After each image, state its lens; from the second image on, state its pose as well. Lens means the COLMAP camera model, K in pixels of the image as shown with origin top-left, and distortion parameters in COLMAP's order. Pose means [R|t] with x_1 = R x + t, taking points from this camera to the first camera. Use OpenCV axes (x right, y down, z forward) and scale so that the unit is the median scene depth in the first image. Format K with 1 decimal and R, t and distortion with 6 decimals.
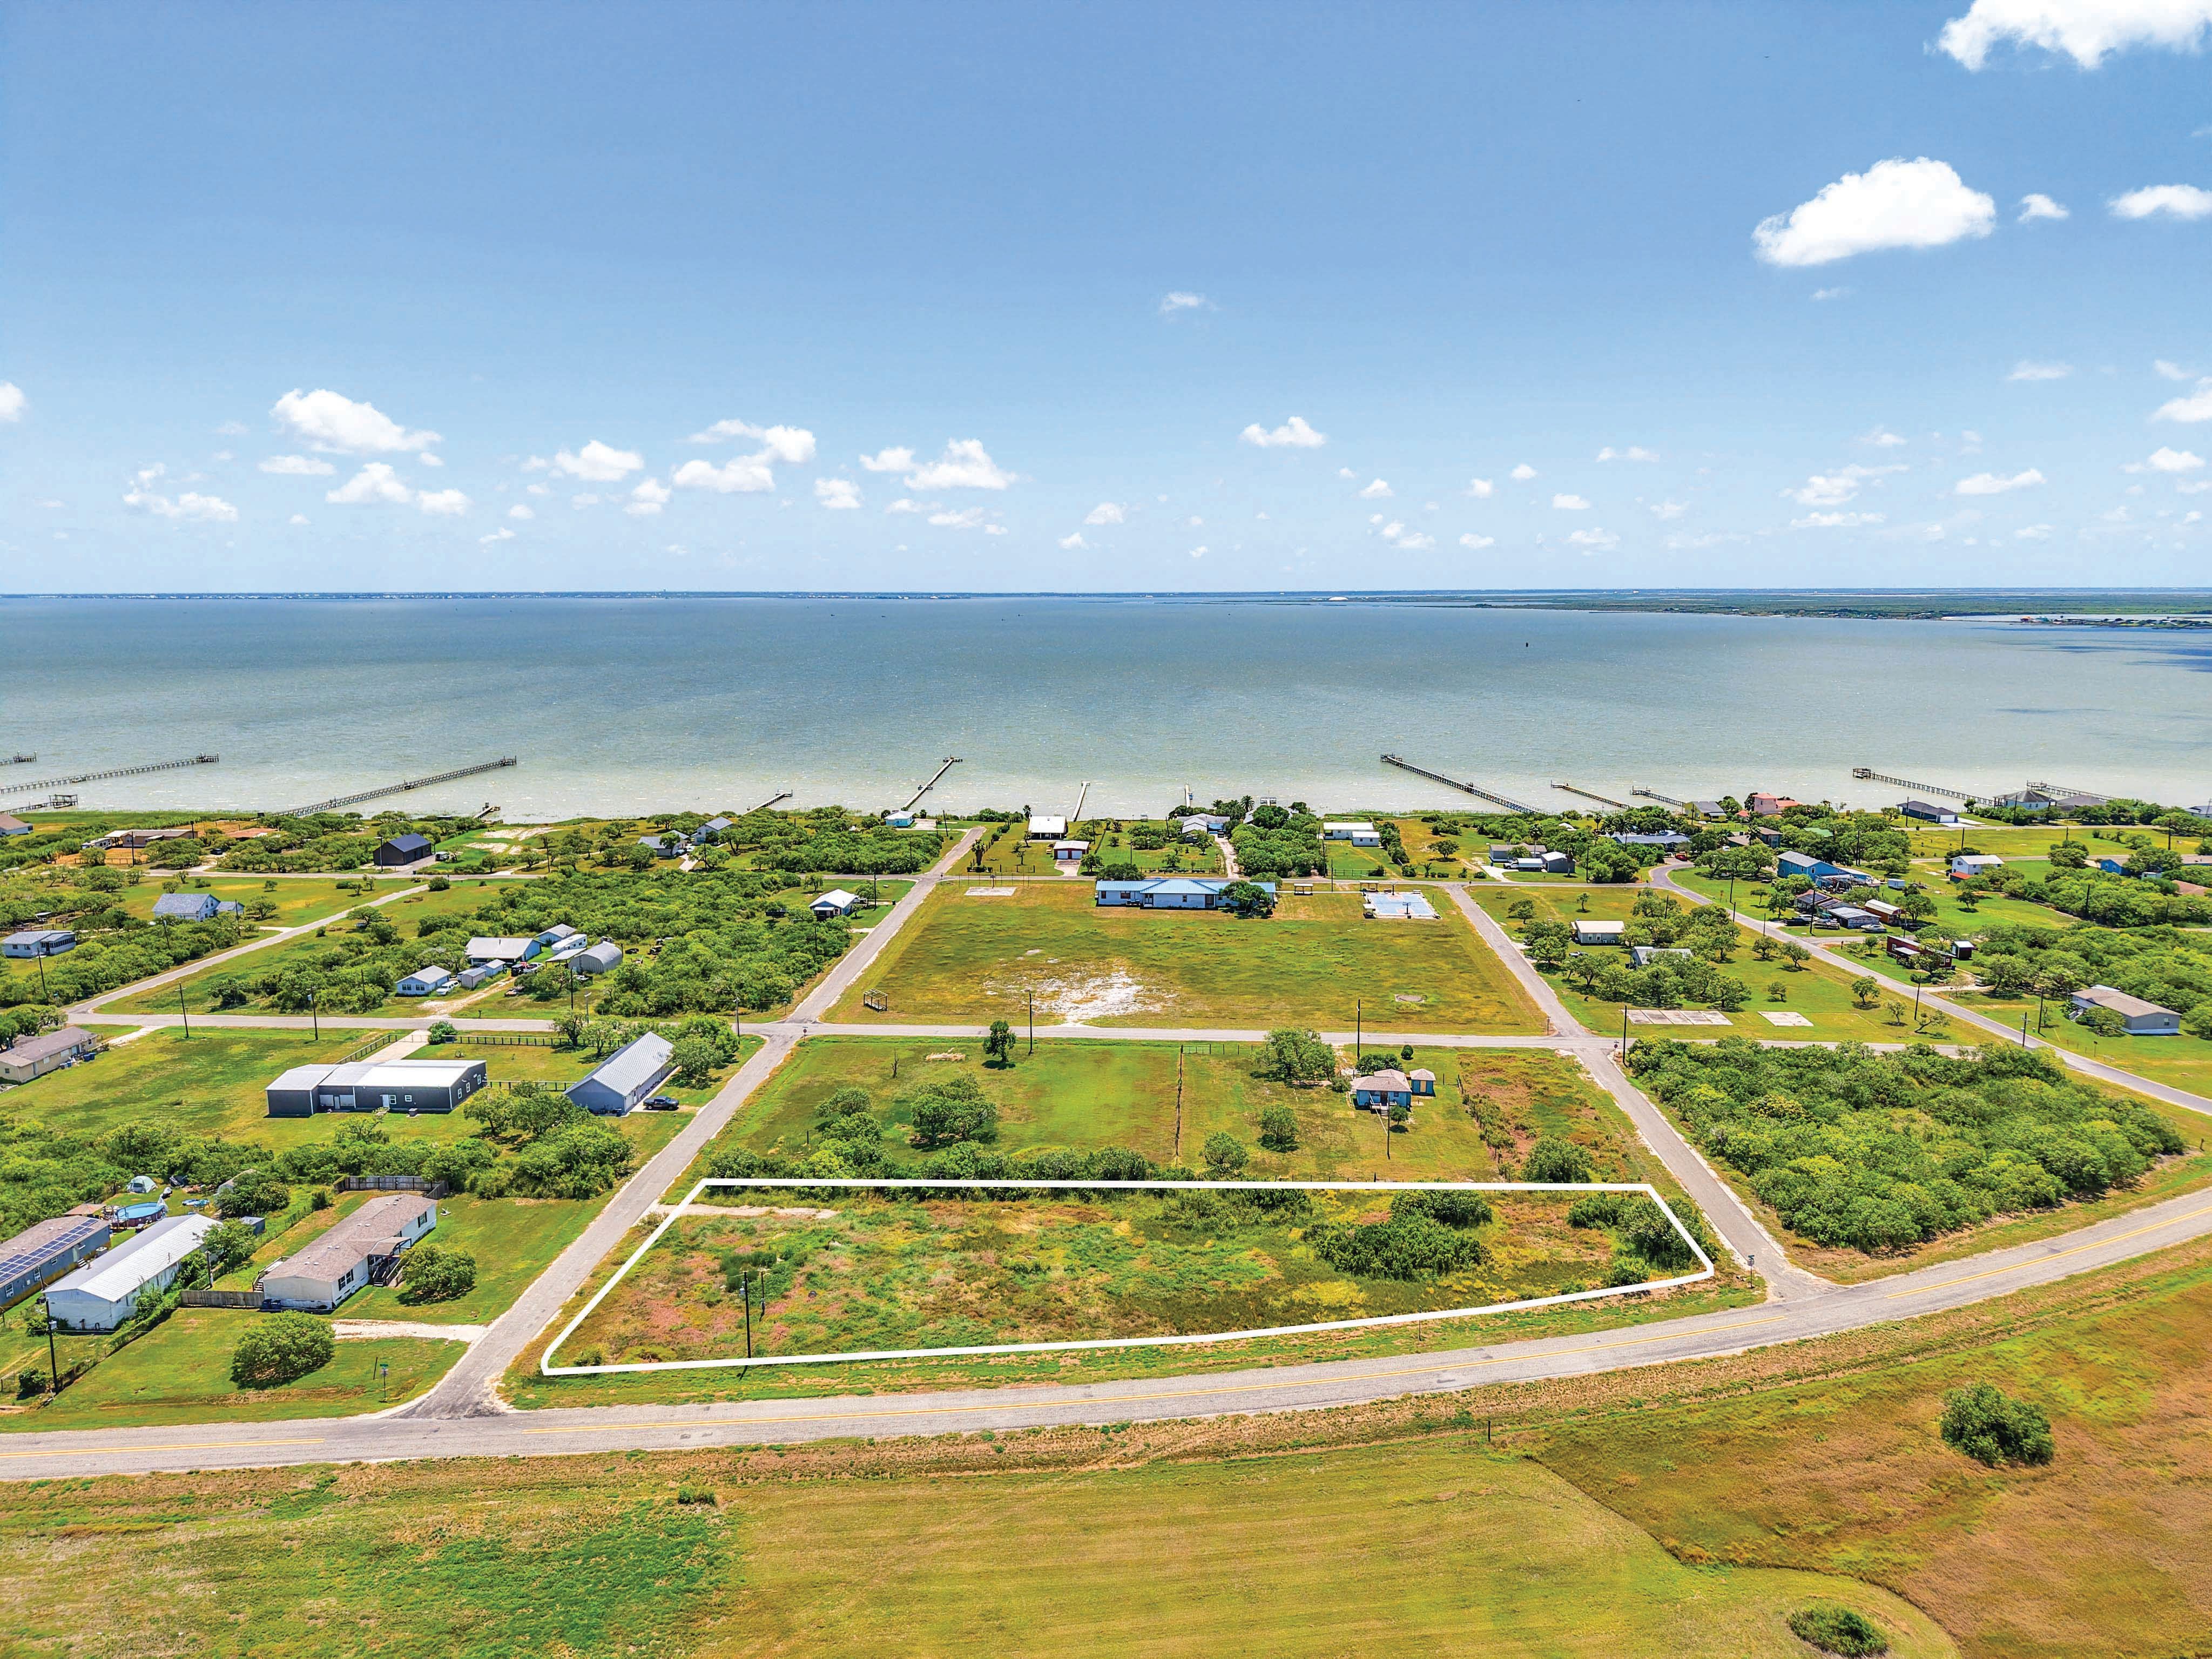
lens RADIAL K [[1487.8, 0, 1112.4], [0, 1487.8, 796.0], [0, 0, 1]] dist [0.014324, -0.007926]
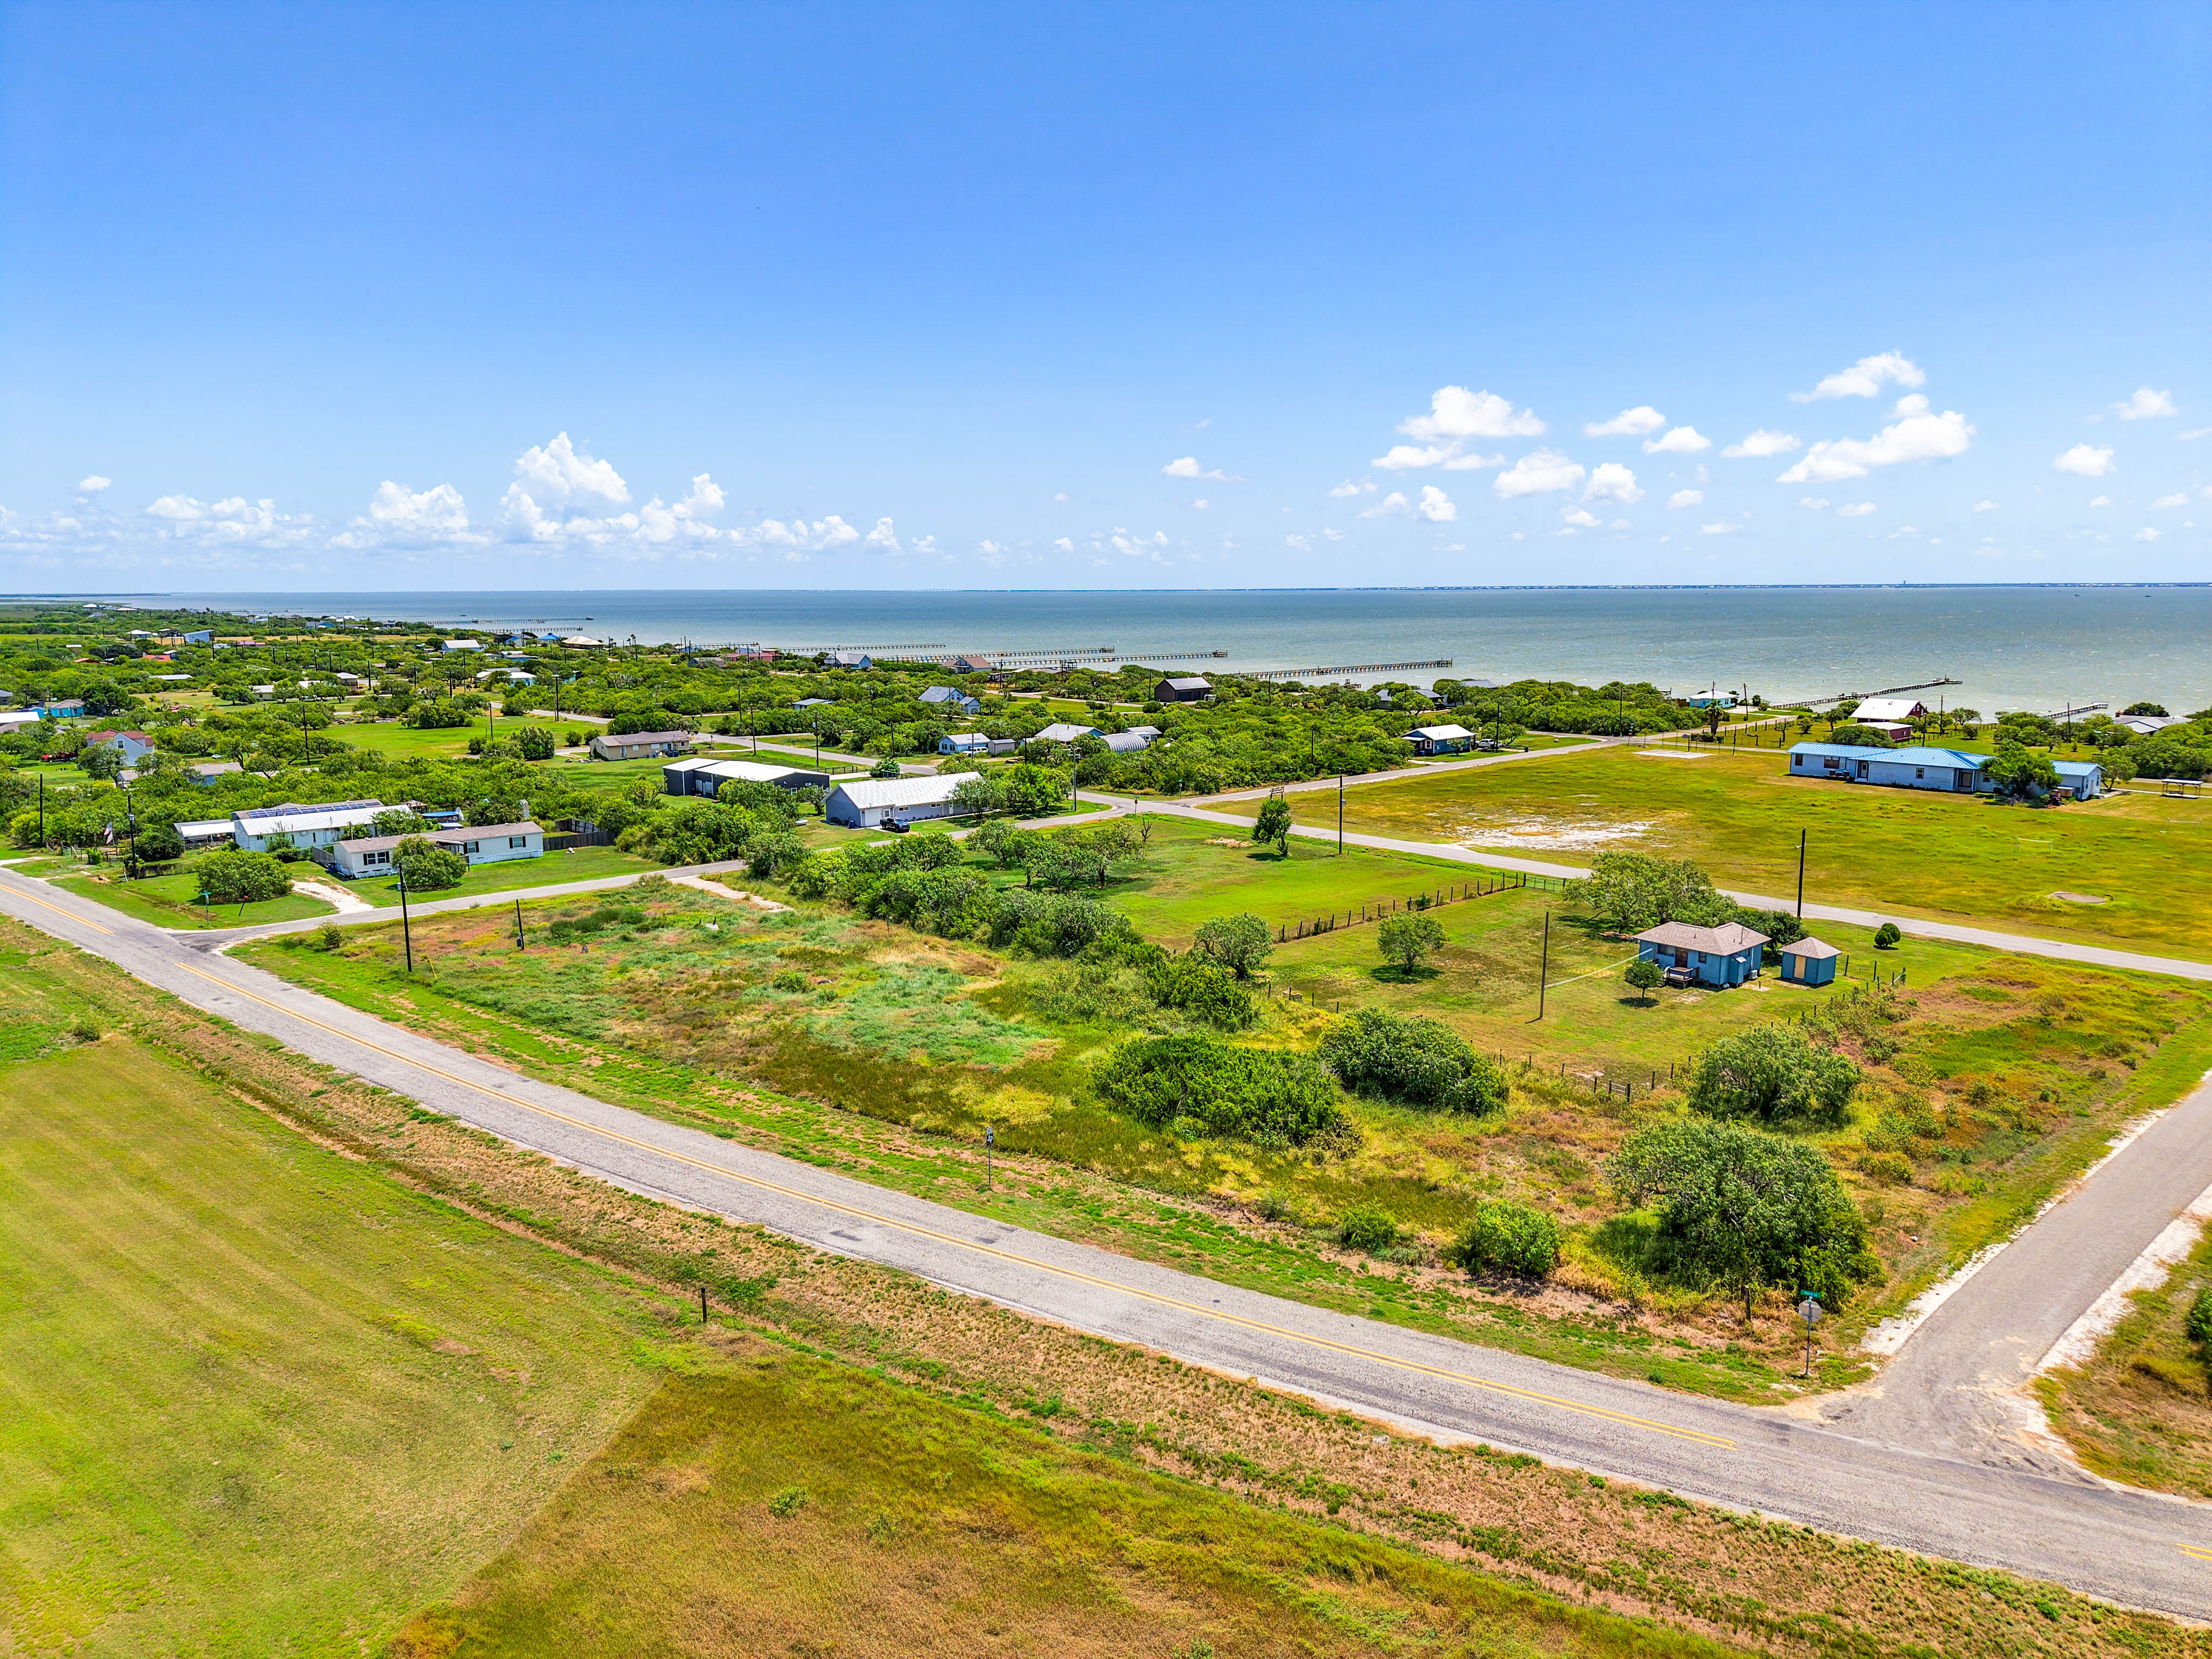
lens RADIAL K [[1448.2, 0, 1110.1], [0, 1448.2, 957.7], [0, 0, 1]] dist [0.022231, -0.014246]
pose [[0.710207, 0.175472, -0.681773, 0.520179], [-0.098047, 0.983654, 0.151033, 0.183791], [0.697131, -0.040419, 0.715803, 0.608469]]
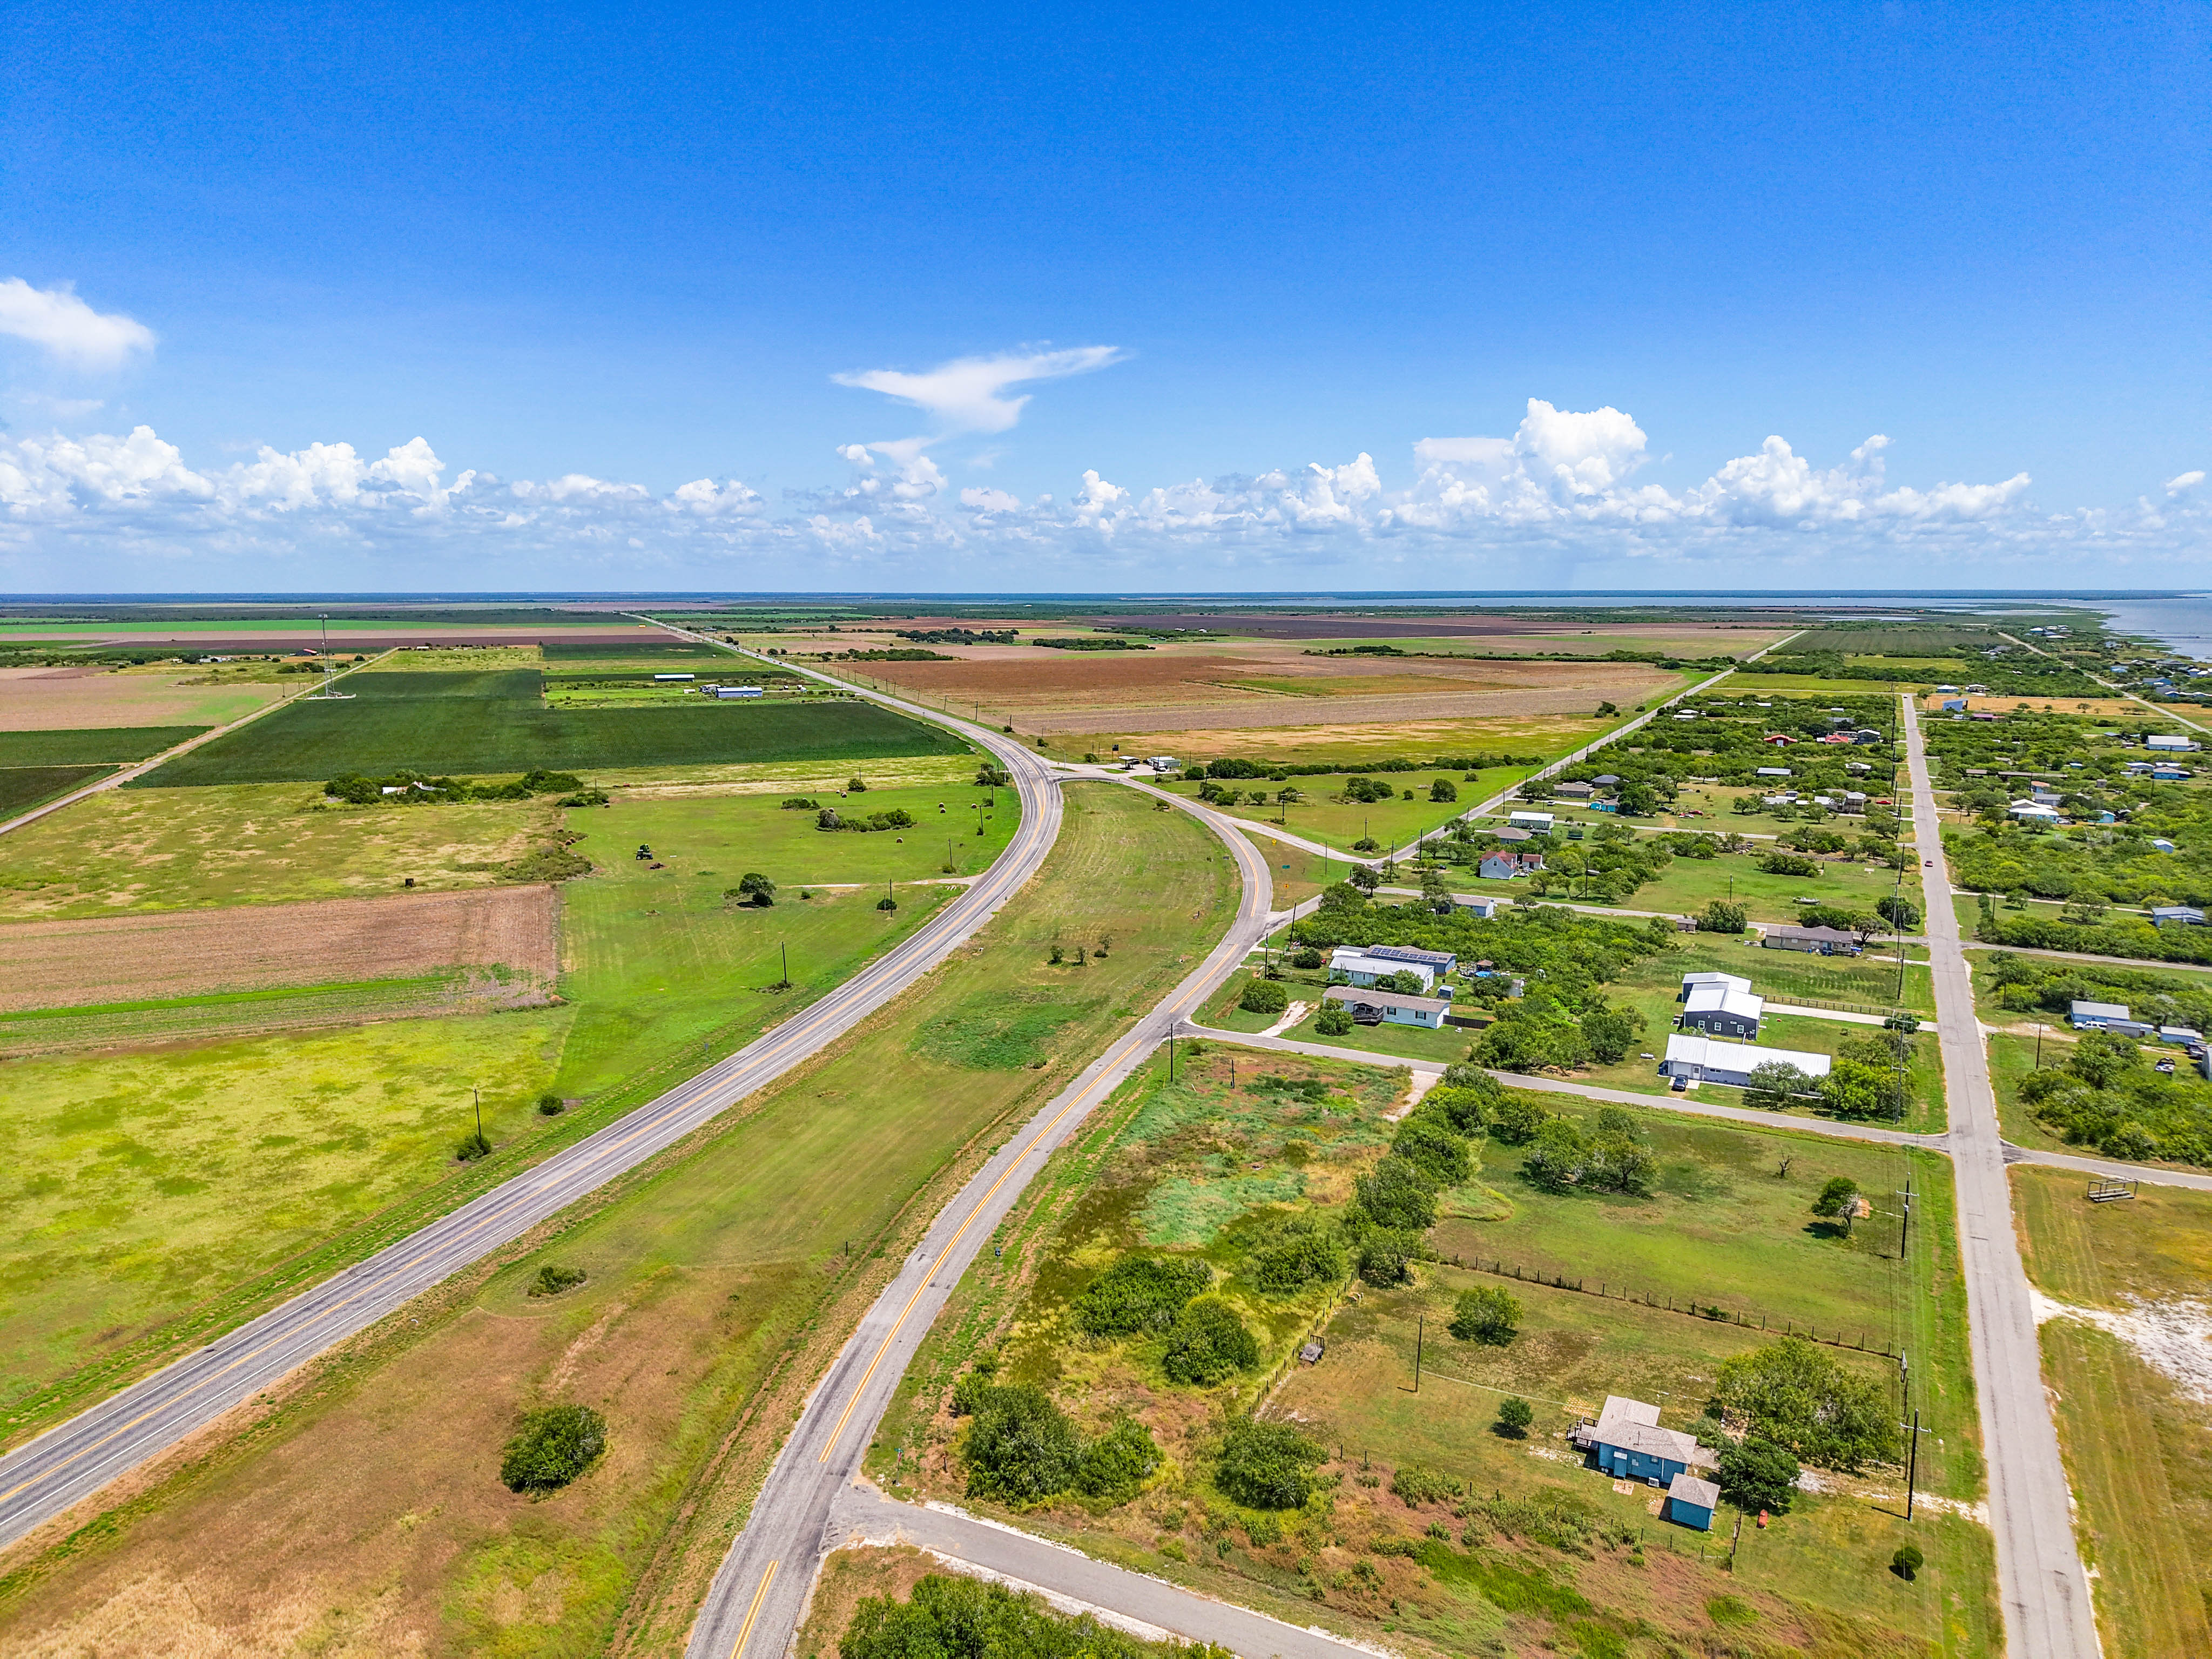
lens RADIAL K [[1470.0, 0, 1110.0], [0, 1470.0, 871.5], [0, 0, 1]] dist [0.028813, -0.024094]
pose [[-0.401692, 0.178562, -0.898198, 1.001985], [-0.127077, 0.960449, 0.247769, -0.187346], [0.906915, 0.213667, -0.363113, 1.283724]]
